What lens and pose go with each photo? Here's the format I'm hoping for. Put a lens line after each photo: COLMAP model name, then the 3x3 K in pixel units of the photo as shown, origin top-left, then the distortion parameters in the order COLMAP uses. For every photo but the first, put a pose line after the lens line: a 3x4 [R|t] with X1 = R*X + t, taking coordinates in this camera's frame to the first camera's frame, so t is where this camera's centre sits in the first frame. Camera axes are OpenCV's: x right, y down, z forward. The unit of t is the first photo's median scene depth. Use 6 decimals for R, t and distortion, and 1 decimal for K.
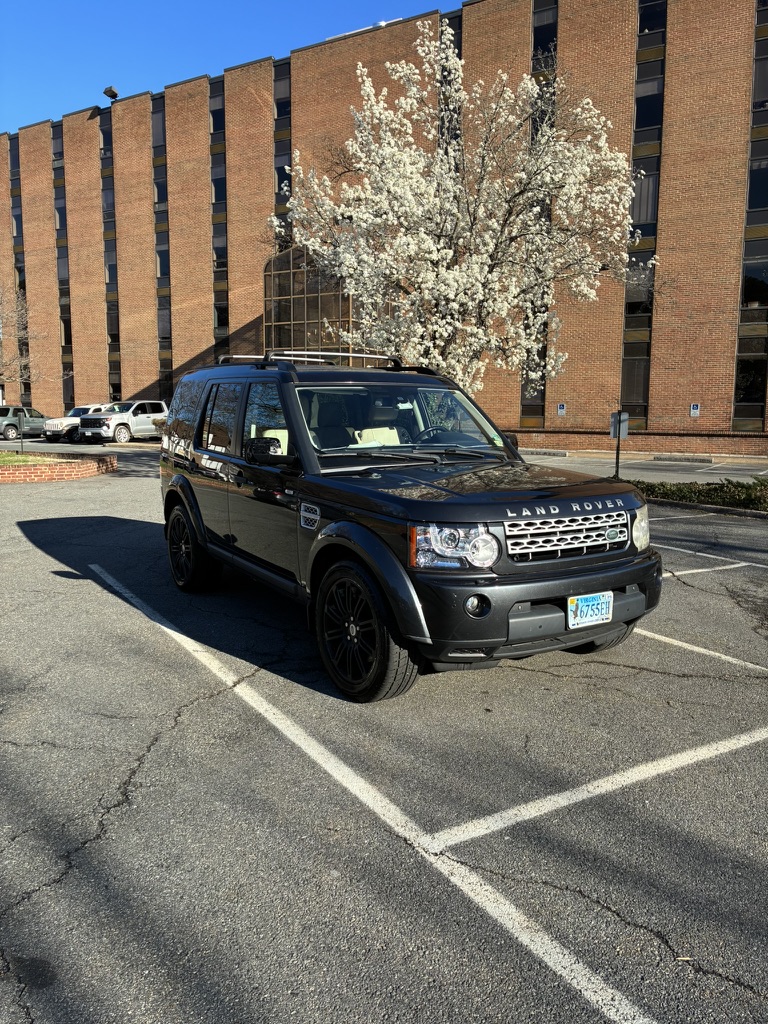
lens RADIAL K [[782.6, 0, 380.3], [0, 782.6, 481.9], [0, 0, 1]] dist [0.026229, -0.000434]
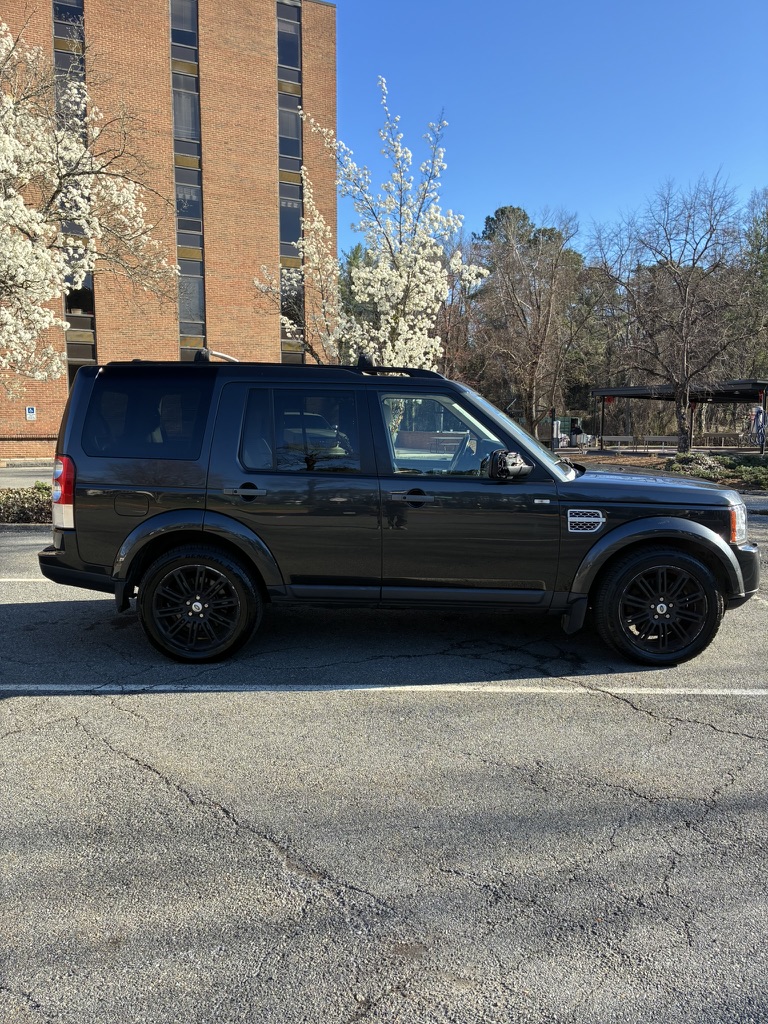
lens RADIAL K [[774.7, 0, 384.0], [0, 774.7, 512.0], [0, 0, 1]] dist [0.005456, -0.003020]
pose [[0.532362, -0.106700, 0.839765, -1.178403], [0.075625, 0.994052, 0.078362, -0.074601], [-0.843132, 0.021791, 0.537265, 0.703332]]
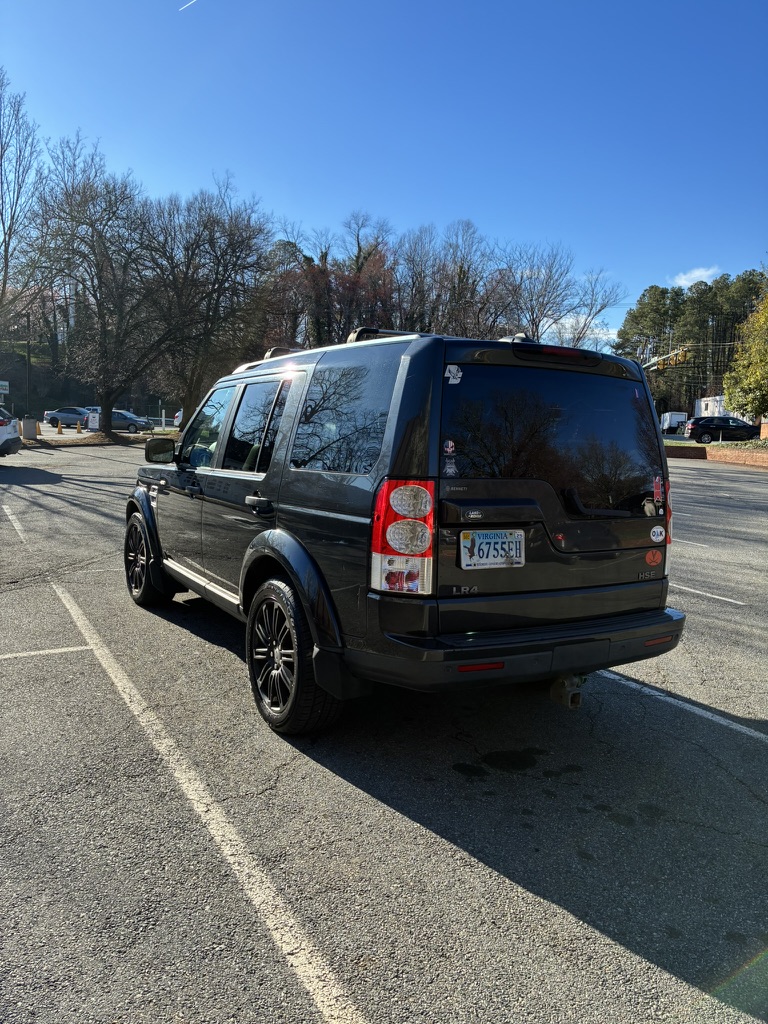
lens RADIAL K [[774.7, 0, 384.0], [0, 774.7, 512.0], [0, 0, 1]] dist [0.005456, -0.003020]
pose [[-0.999069, -0.041365, 0.012233, -0.155541], [-0.038184, 0.980001, 0.195293, -0.227378], [-0.020066, 0.194644, -0.980669, 2.595778]]
